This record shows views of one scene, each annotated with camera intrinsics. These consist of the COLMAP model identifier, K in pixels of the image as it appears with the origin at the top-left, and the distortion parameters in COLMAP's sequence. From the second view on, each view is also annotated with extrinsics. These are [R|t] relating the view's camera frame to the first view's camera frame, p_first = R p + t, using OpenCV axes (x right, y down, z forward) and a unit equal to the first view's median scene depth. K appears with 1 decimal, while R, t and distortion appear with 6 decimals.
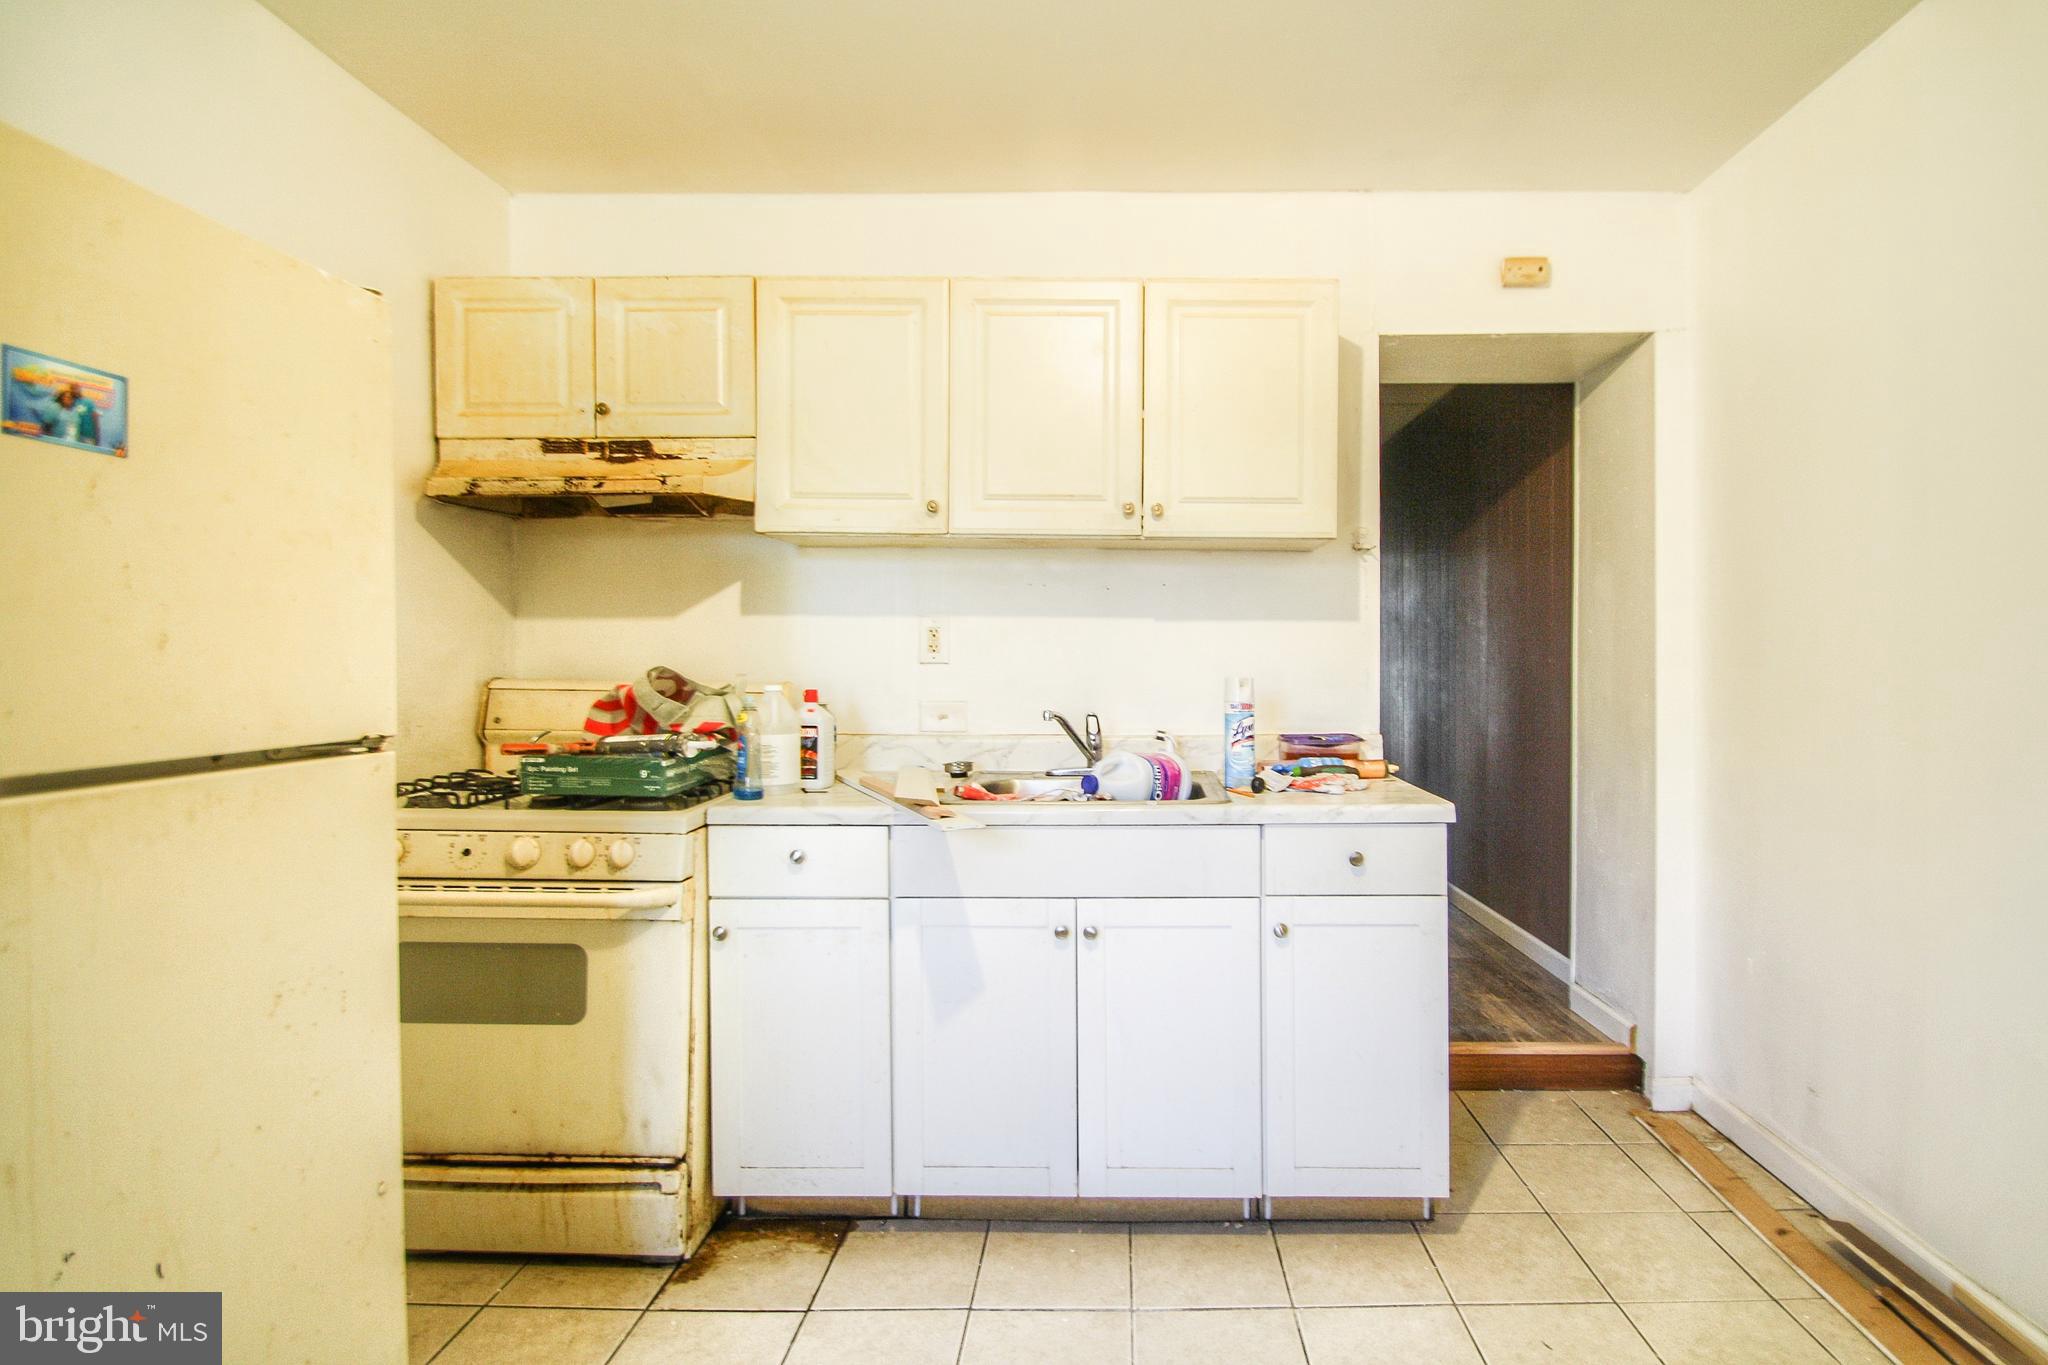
lens RADIAL K [[997.8, 0, 1052.3], [0, 997.8, 688.4], [0, 0, 1]] dist [0.005314, -0.012503]
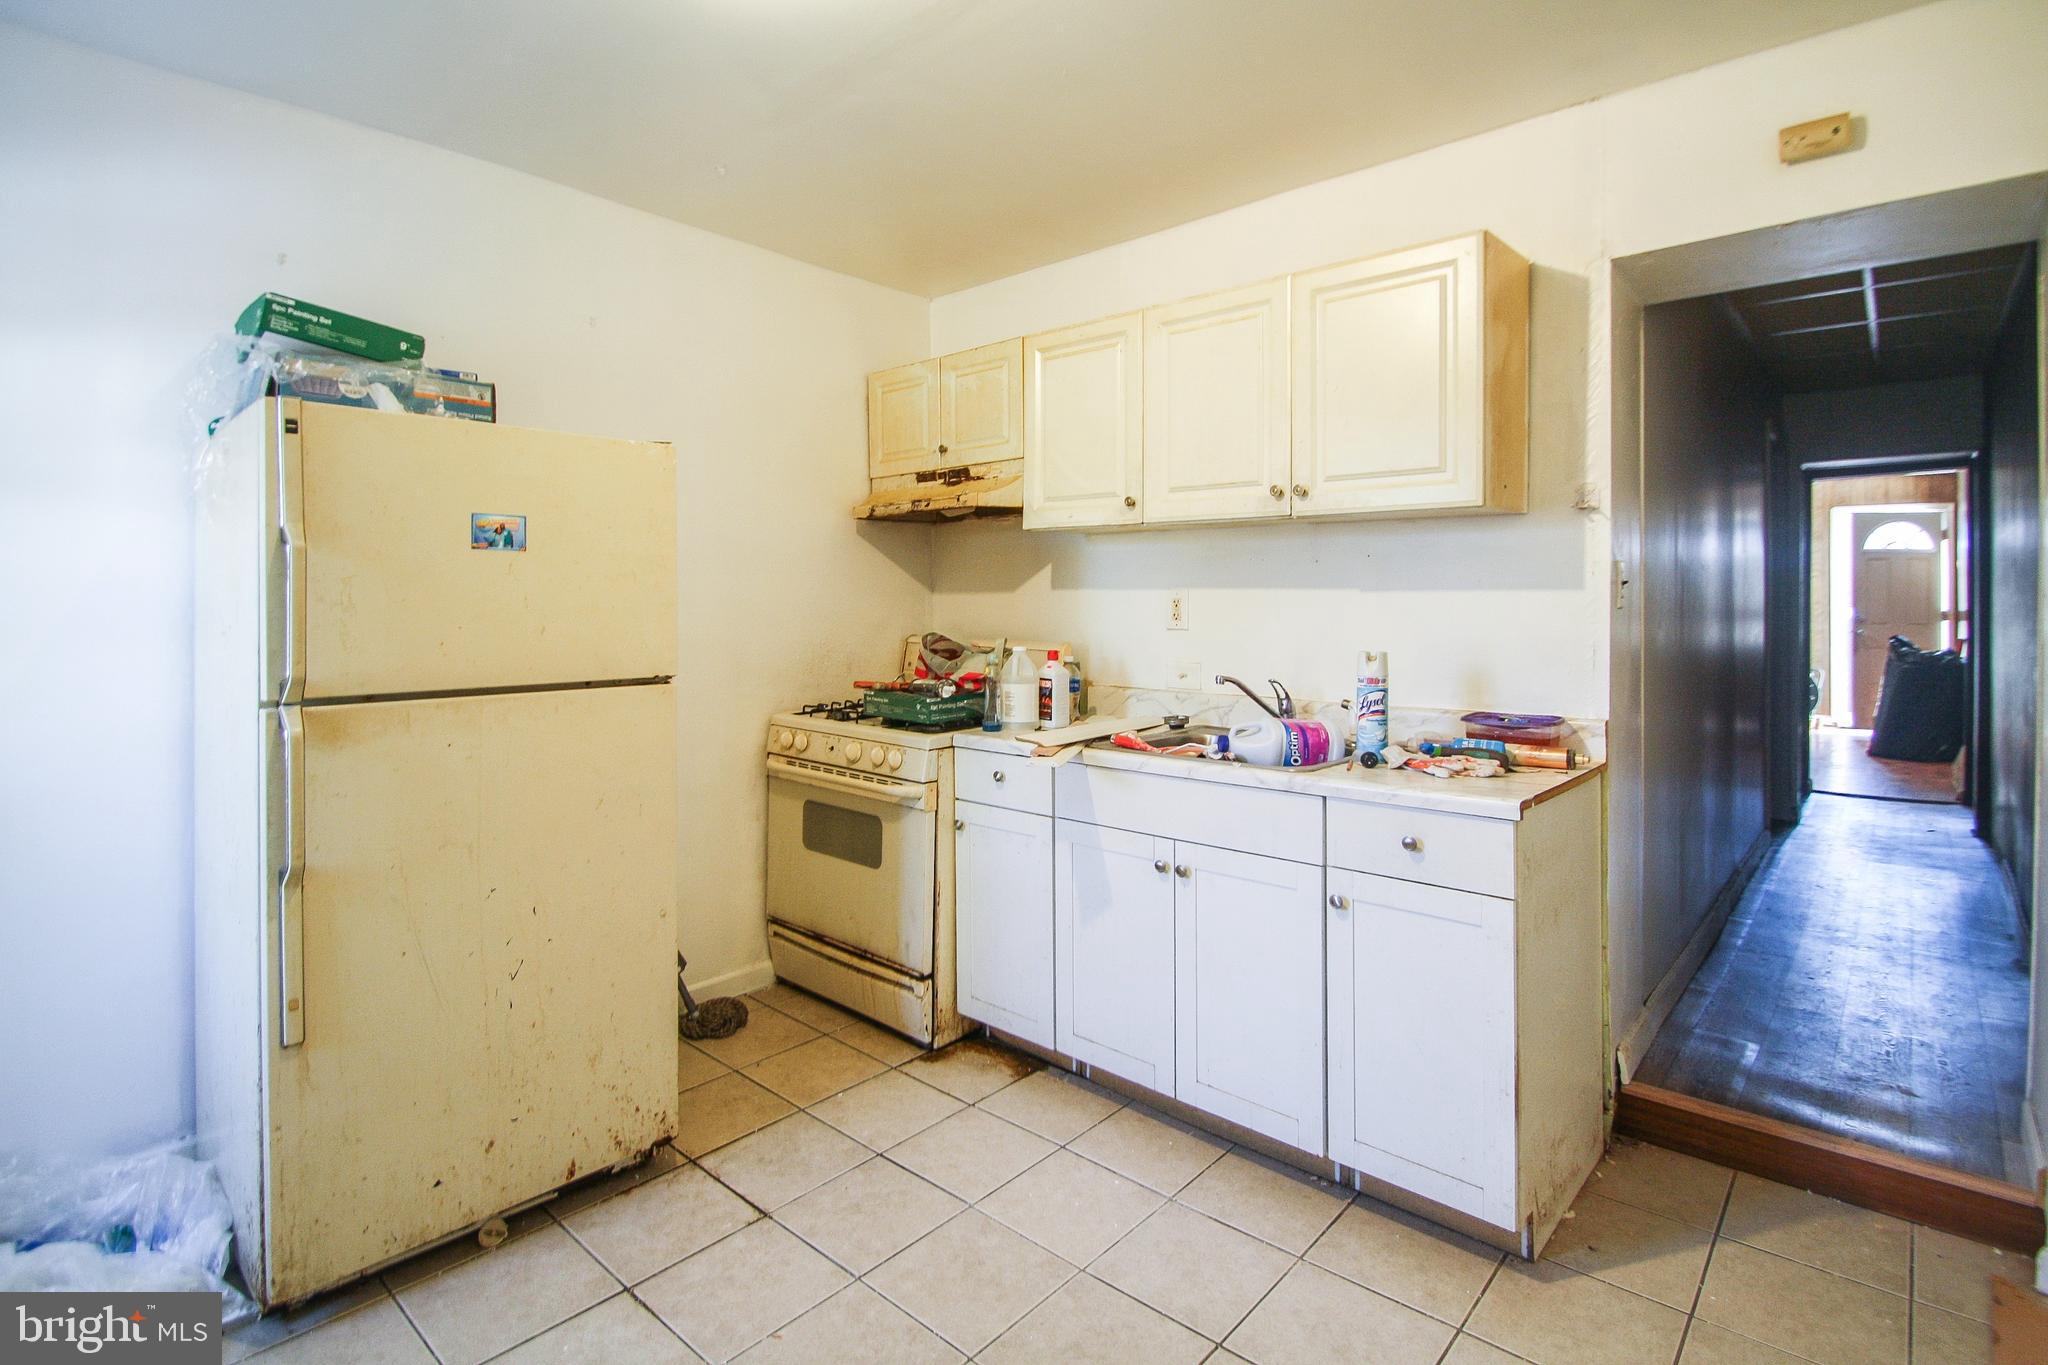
lens RADIAL K [[980.0, 0, 1016.4], [0, 980.0, 630.0], [0, 0, 1]] dist [-0.013546, 0.000020]
pose [[0.744319, 0.016996, -0.667608, 0.592263], [-0.016179, 0.999842, 0.007416, -0.035427], [0.667629, 0.005281, 0.744476, 0.032226]]
